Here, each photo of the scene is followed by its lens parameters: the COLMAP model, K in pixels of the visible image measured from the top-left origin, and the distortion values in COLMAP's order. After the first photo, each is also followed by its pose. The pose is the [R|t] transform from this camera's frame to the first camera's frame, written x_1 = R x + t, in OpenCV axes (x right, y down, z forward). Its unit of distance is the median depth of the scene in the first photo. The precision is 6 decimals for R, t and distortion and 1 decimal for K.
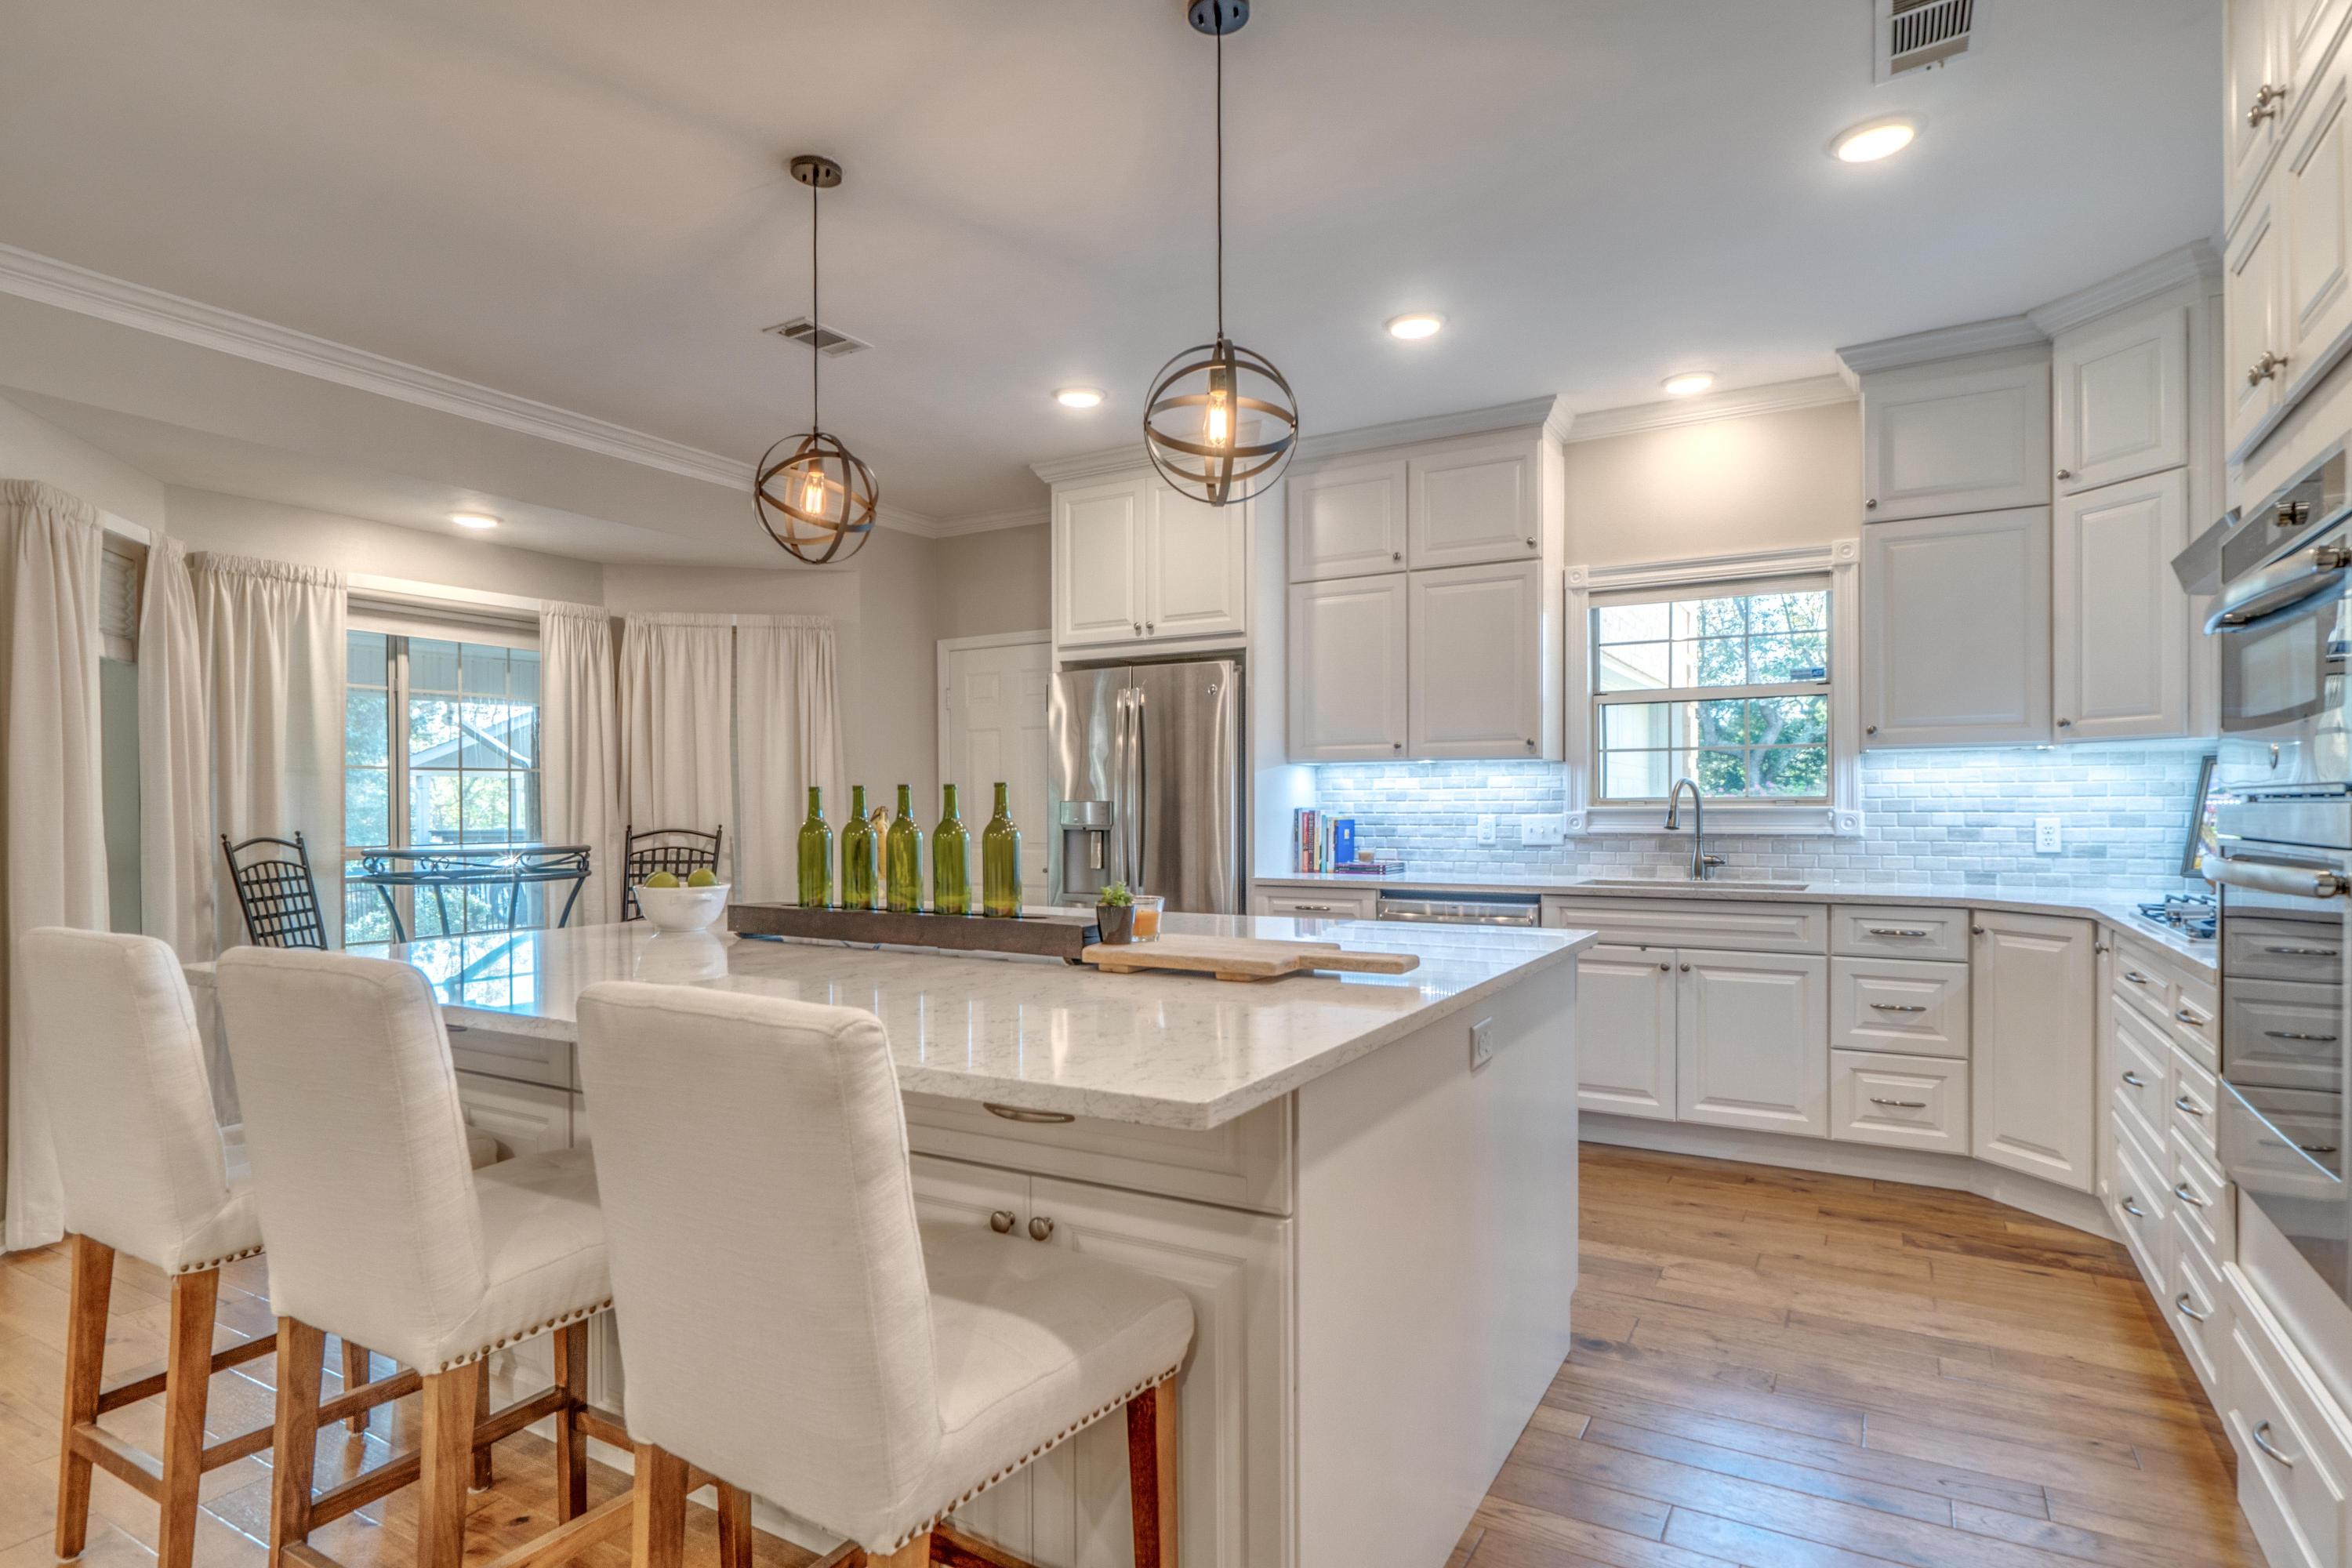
lens RADIAL K [[1241.2, 0, 1155.6], [0, 1241.2, 813.1], [0, 0, 1]] dist [-0.000385, -0.001272]
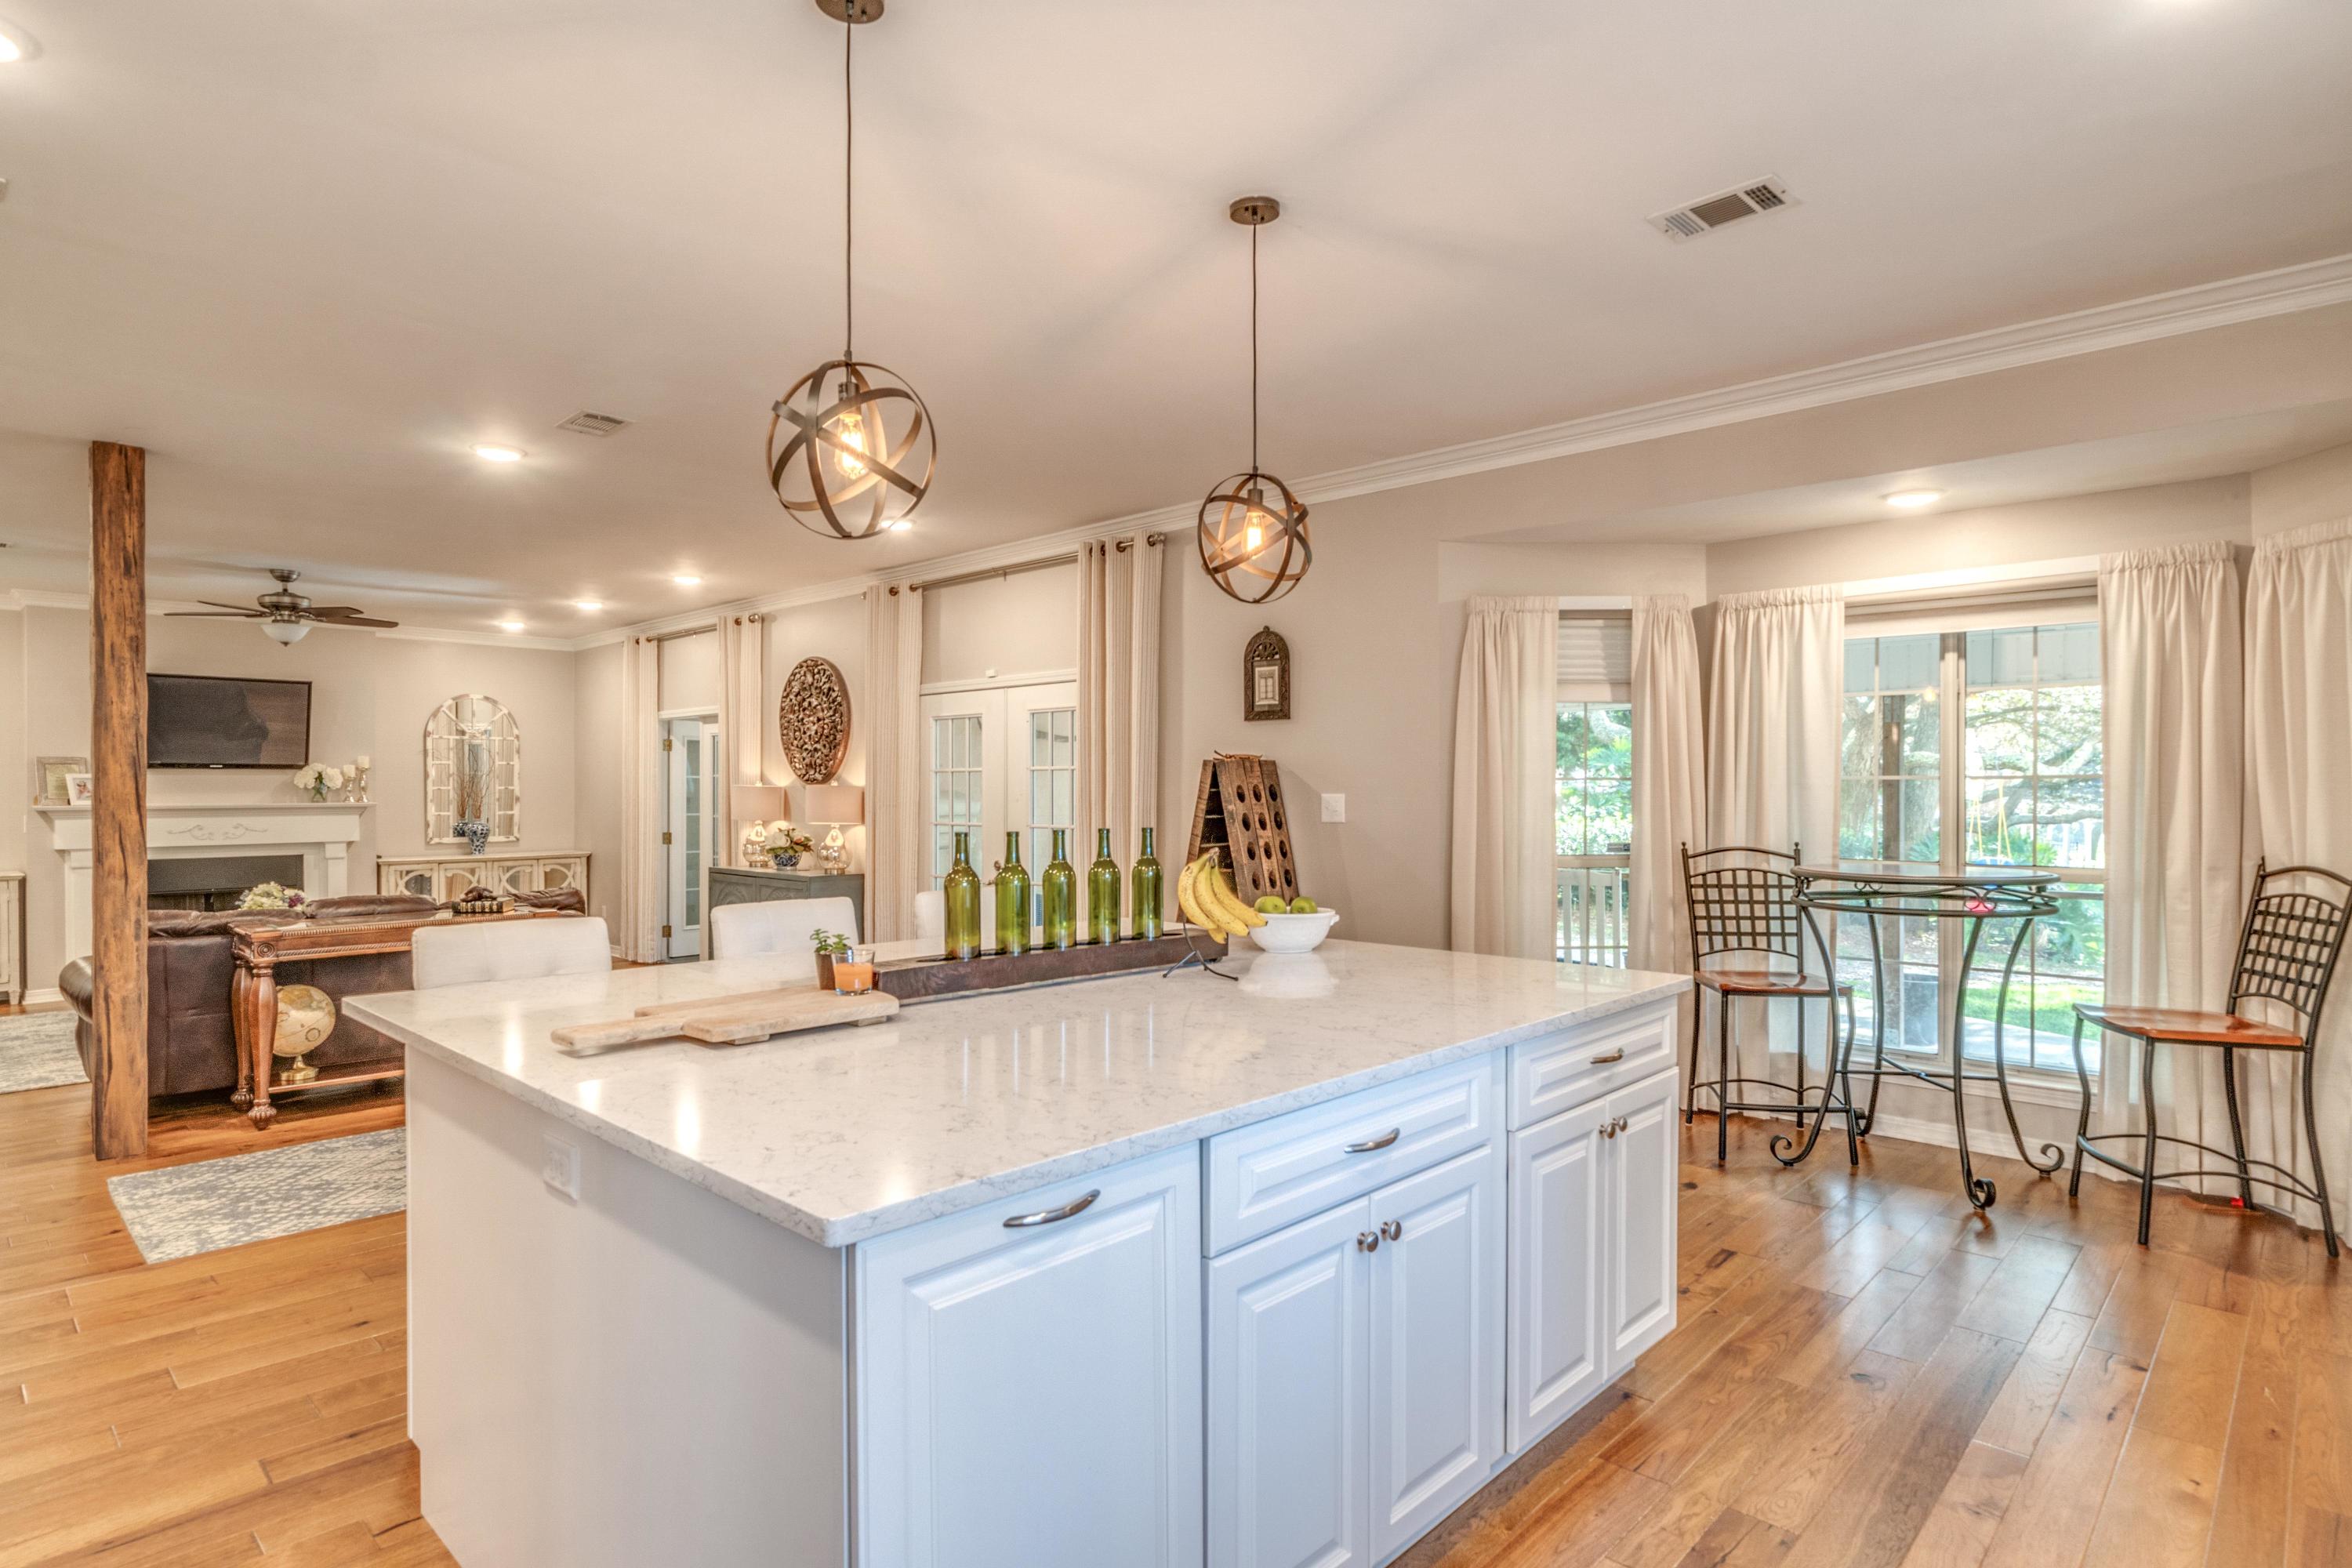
lens RADIAL K [[1239.6, 0, 1161.4], [0, 1239.6, 792.3], [0, 0, 1]] dist [-0.007785, -0.001694]
pose [[-0.220269, 0.009839, -0.975389, 0.421270], [-0.005541, 0.999920, 0.011337, -0.034631], [0.975423, 0.007901, -0.220197, 0.673826]]
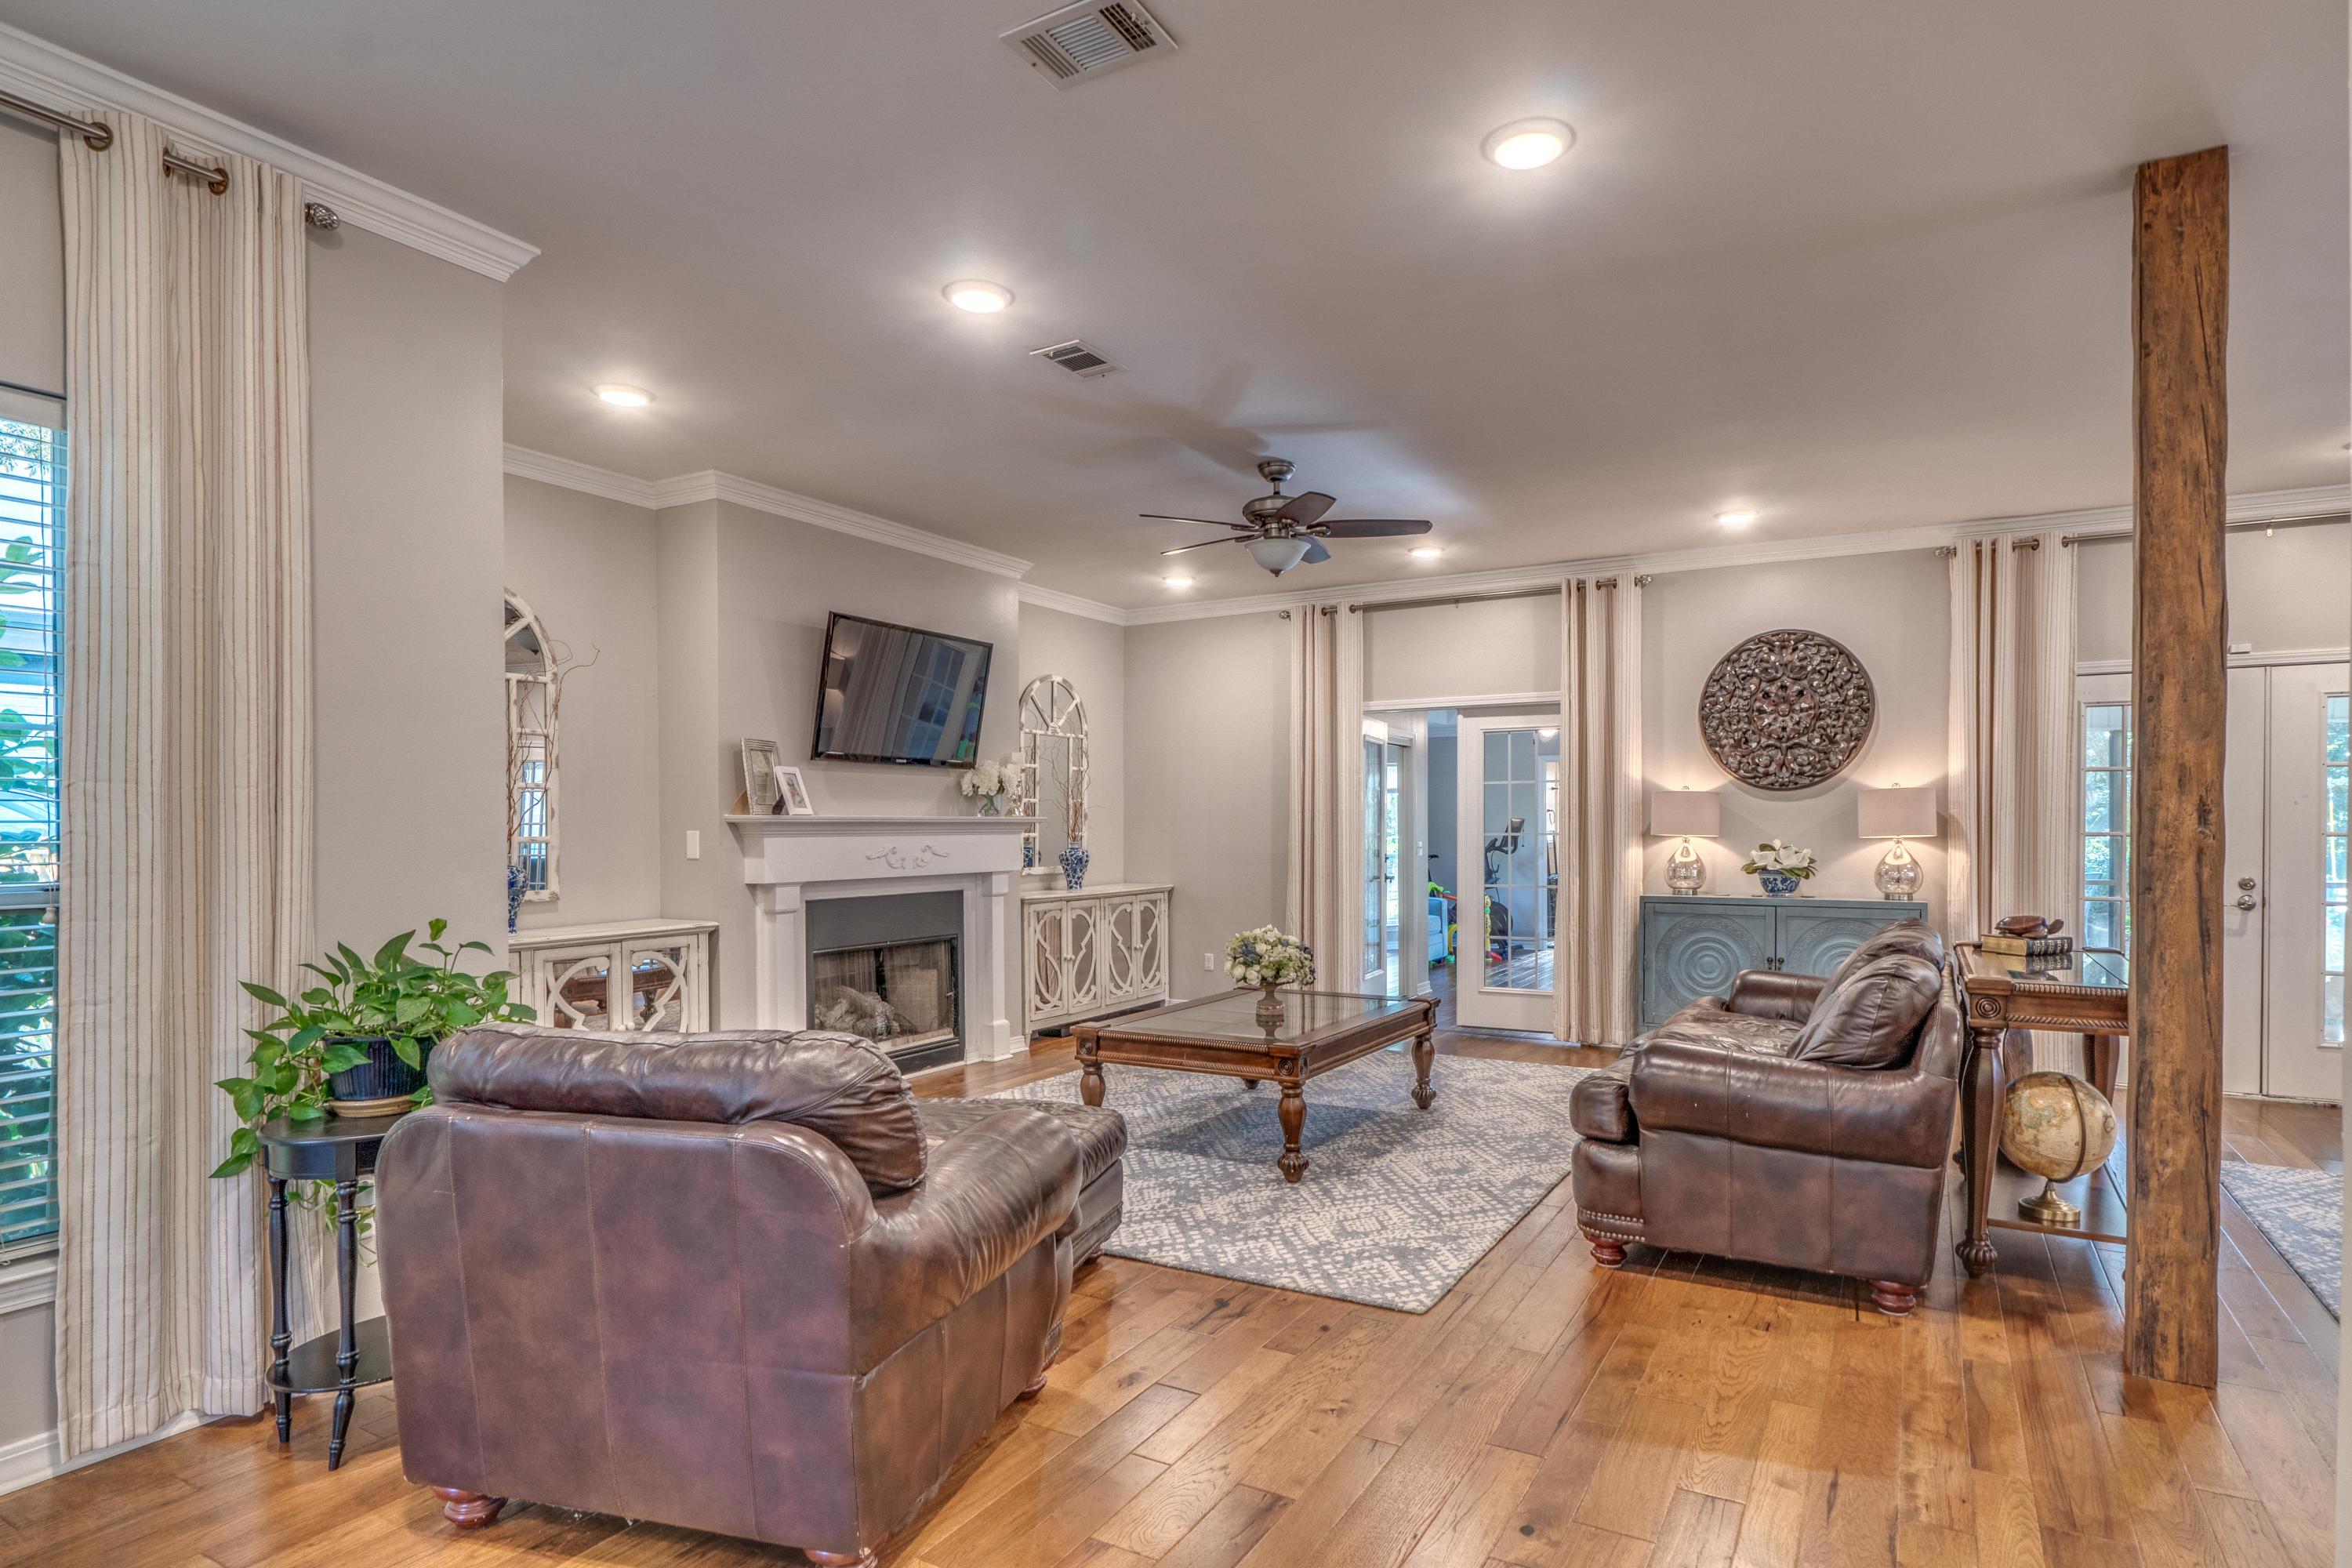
lens RADIAL K [[1251.1, 0, 1222.1], [0, 1251.1, 842.3], [0, 0, 1]] dist [0.000596, -0.002422]
pose [[0.024927, 0.018525, -0.999518, 0.213844], [-0.005829, 0.999814, 0.018386, 0.013860], [0.999672, 0.005368, 0.025030, -0.848187]]
